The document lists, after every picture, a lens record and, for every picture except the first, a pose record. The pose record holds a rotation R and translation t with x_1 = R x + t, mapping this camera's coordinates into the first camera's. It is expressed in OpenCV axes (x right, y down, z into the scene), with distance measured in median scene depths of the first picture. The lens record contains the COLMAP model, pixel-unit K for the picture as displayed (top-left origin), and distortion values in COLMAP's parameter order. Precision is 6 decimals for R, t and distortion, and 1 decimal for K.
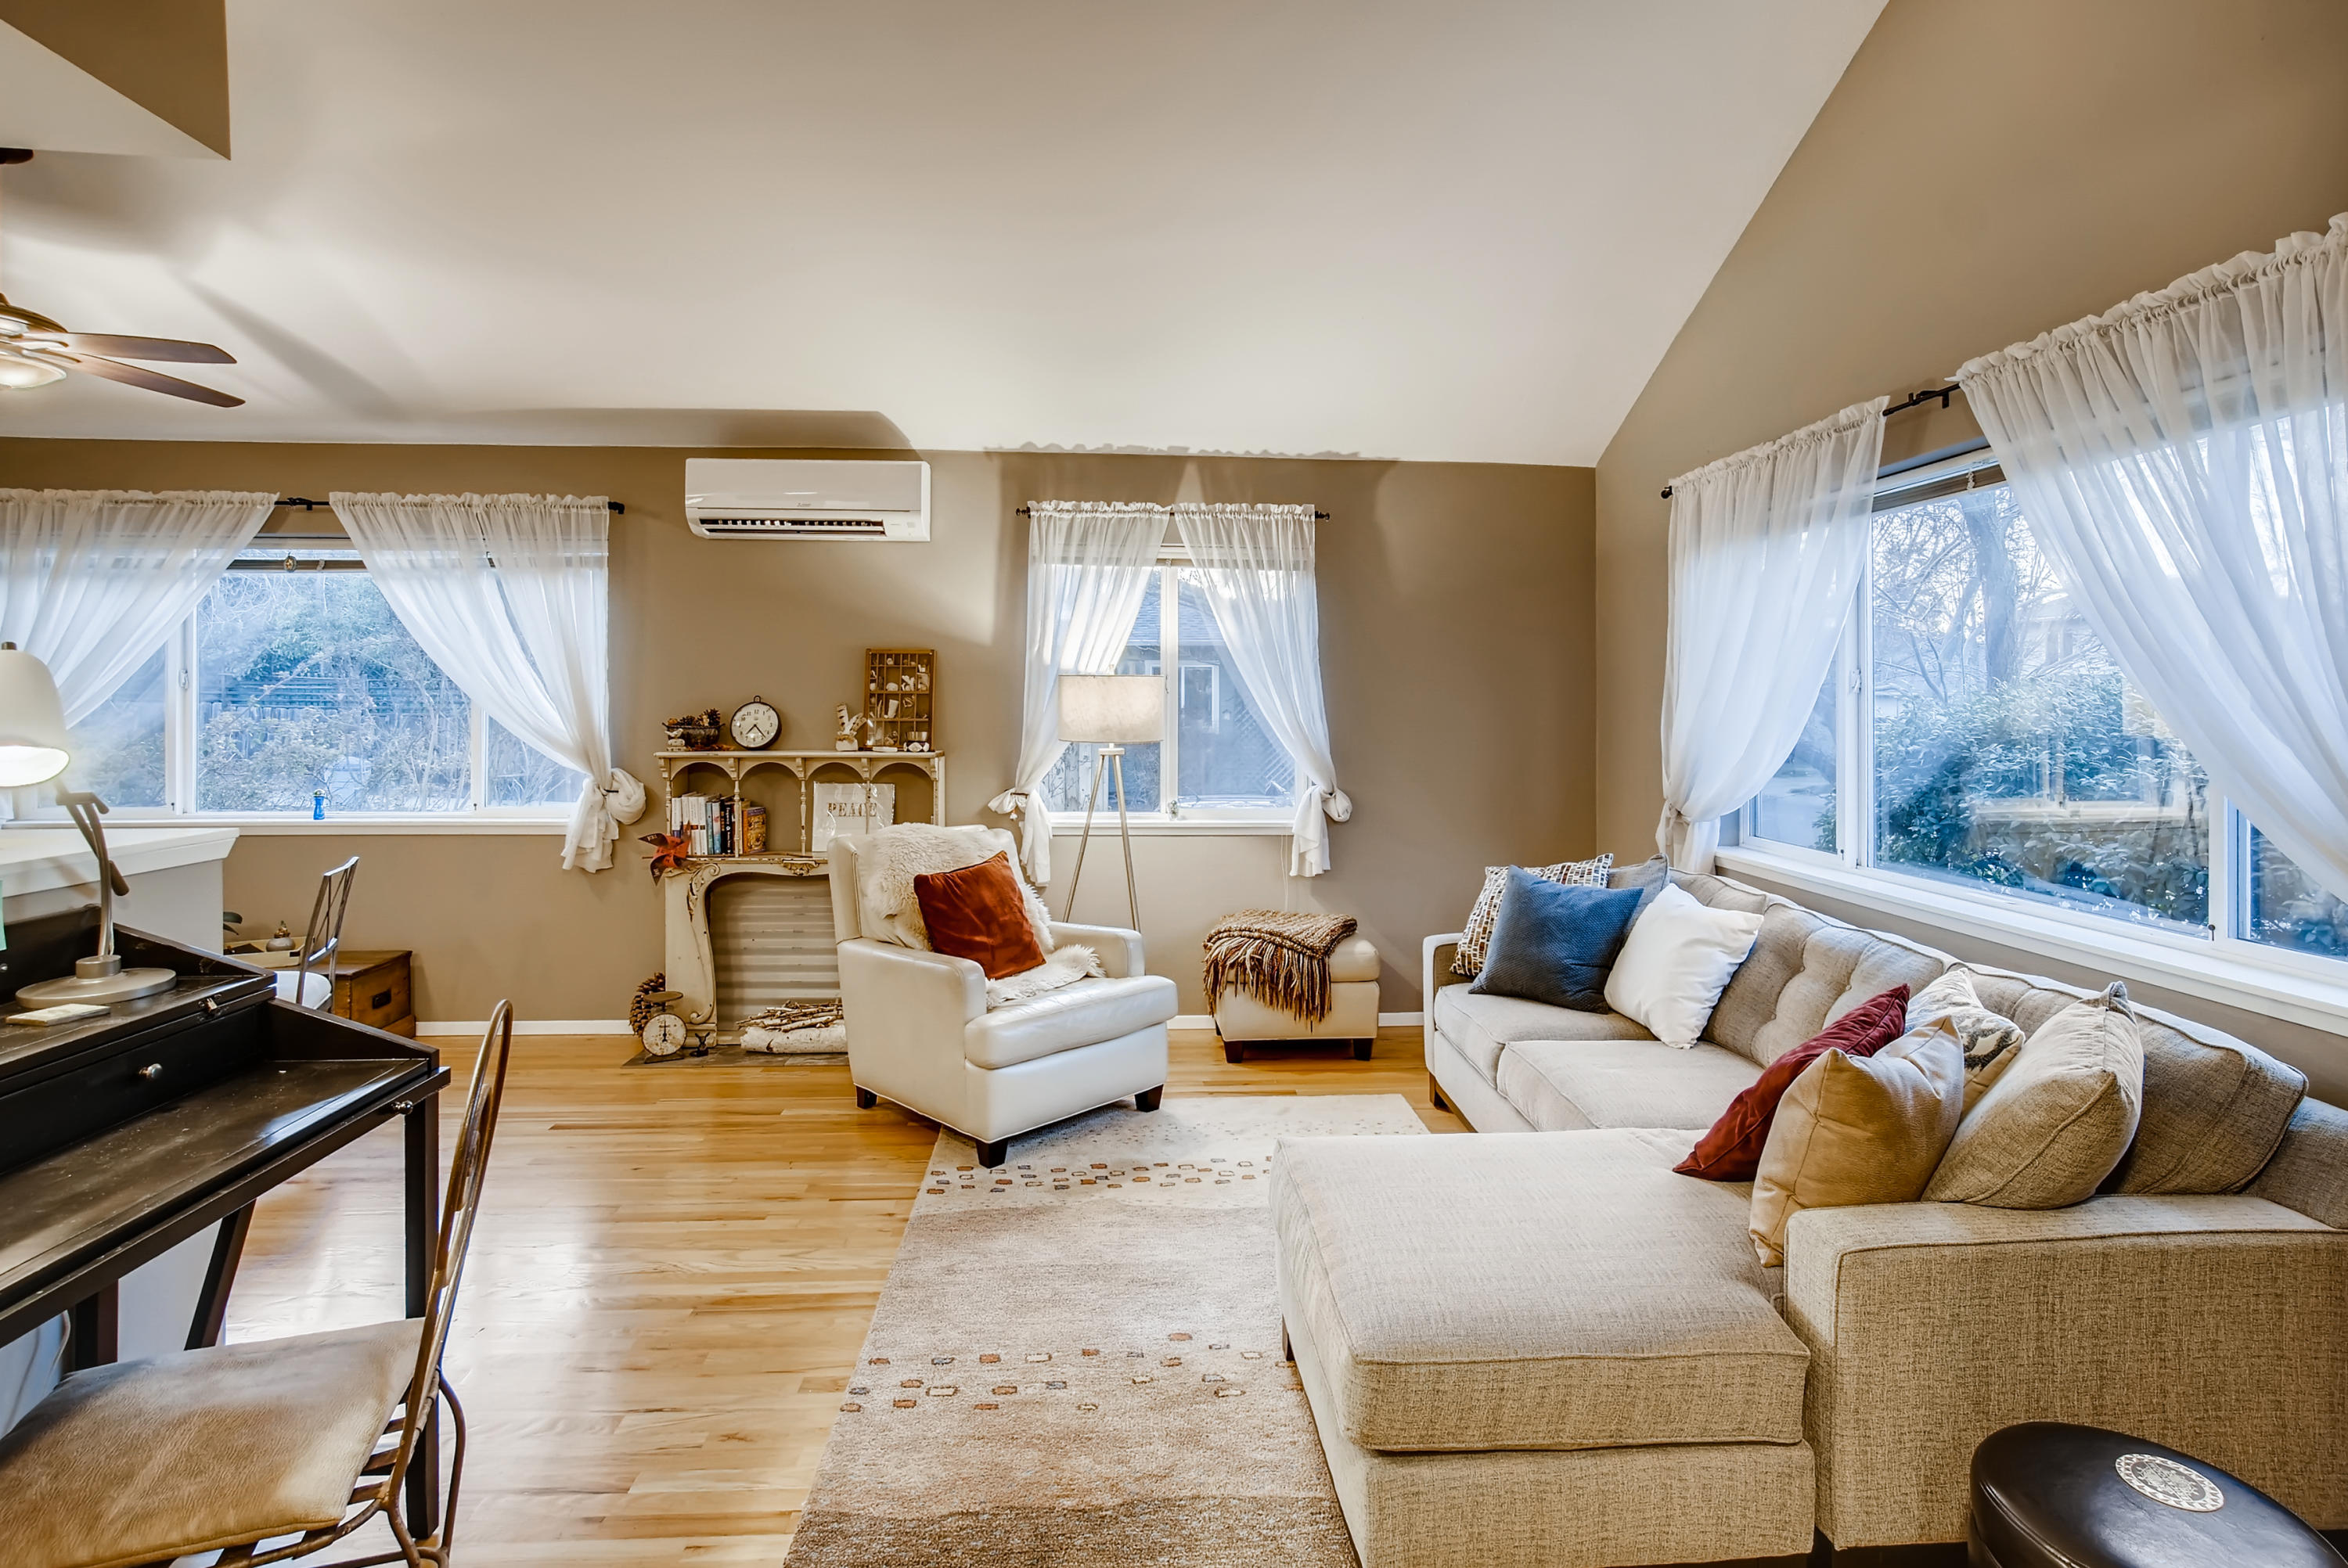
lens RADIAL K [[1143.6, 0, 1176.1], [0, 1143.6, 707.3], [0, 0, 1]] dist [0.000082, 0.000873]
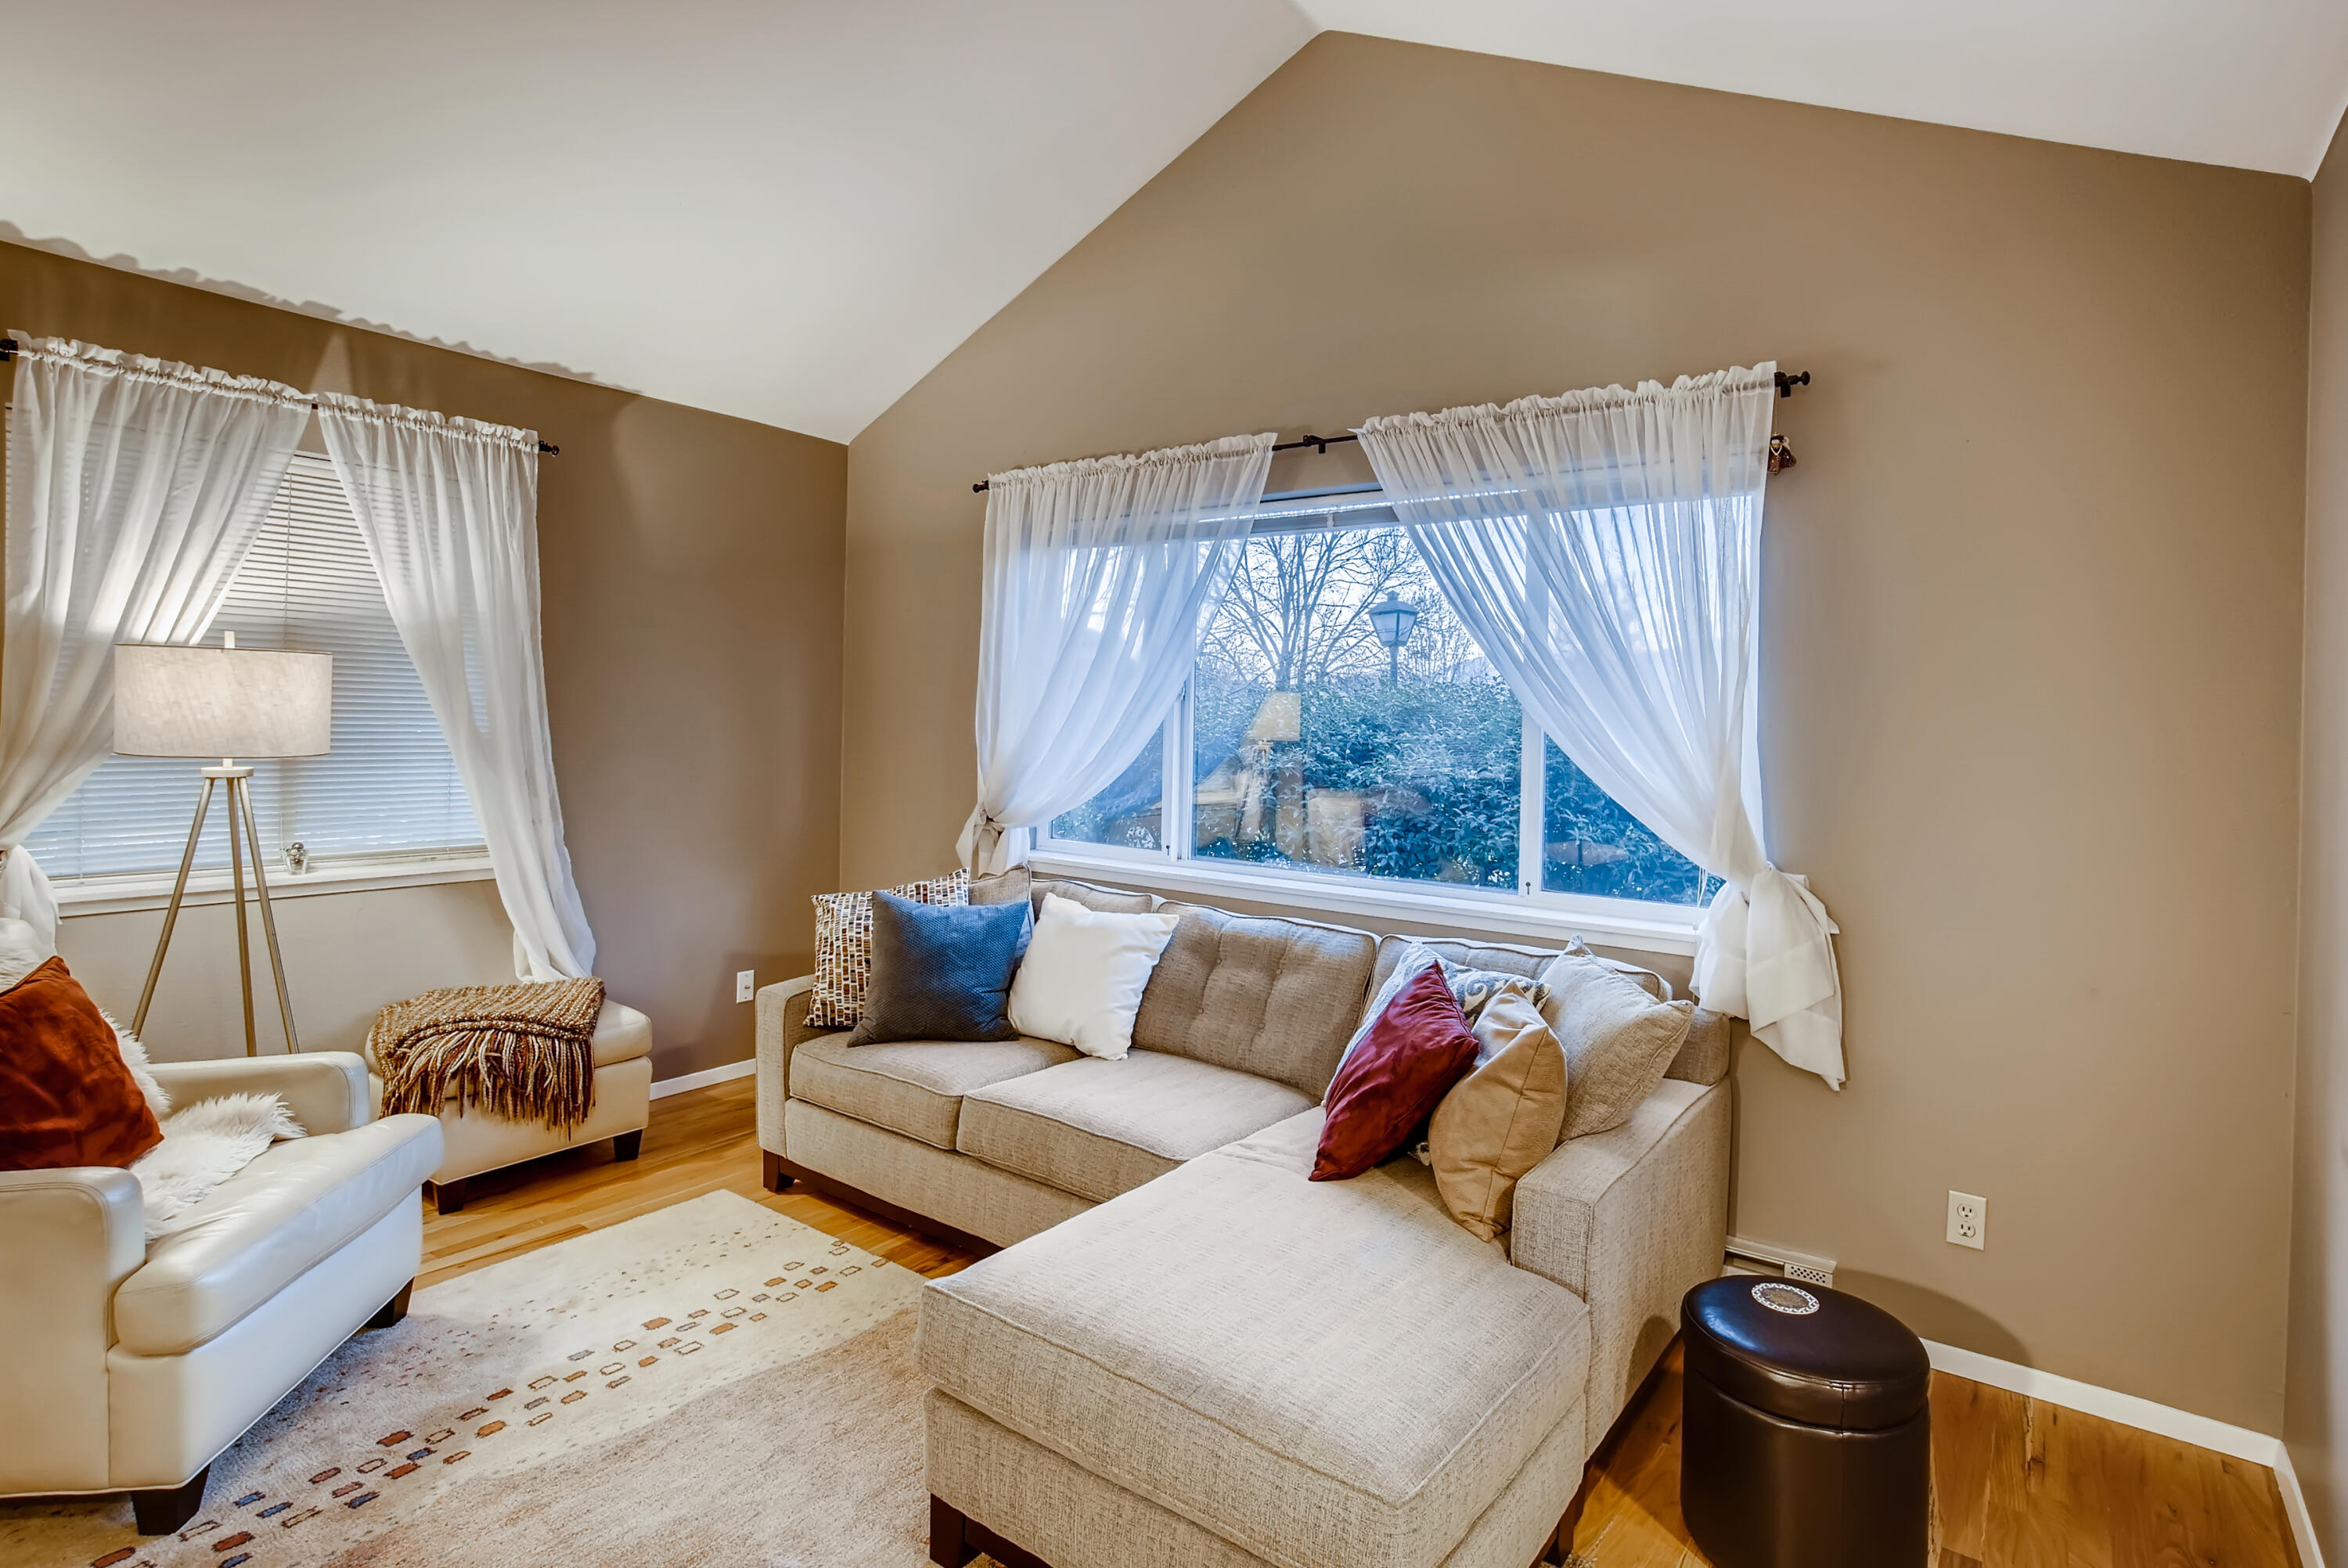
lens RADIAL K [[1216.3, 0, 1168.2], [0, 1216.3, 717.2], [0, 0, 1]] dist [-0.017841, 0.018476]
pose [[0.668063, 0.005245, 0.744087, -0.223497], [-0.013624, 0.999894, 0.005184, -0.001534], [-0.743980, -0.013600, 0.668063, 0.198588]]
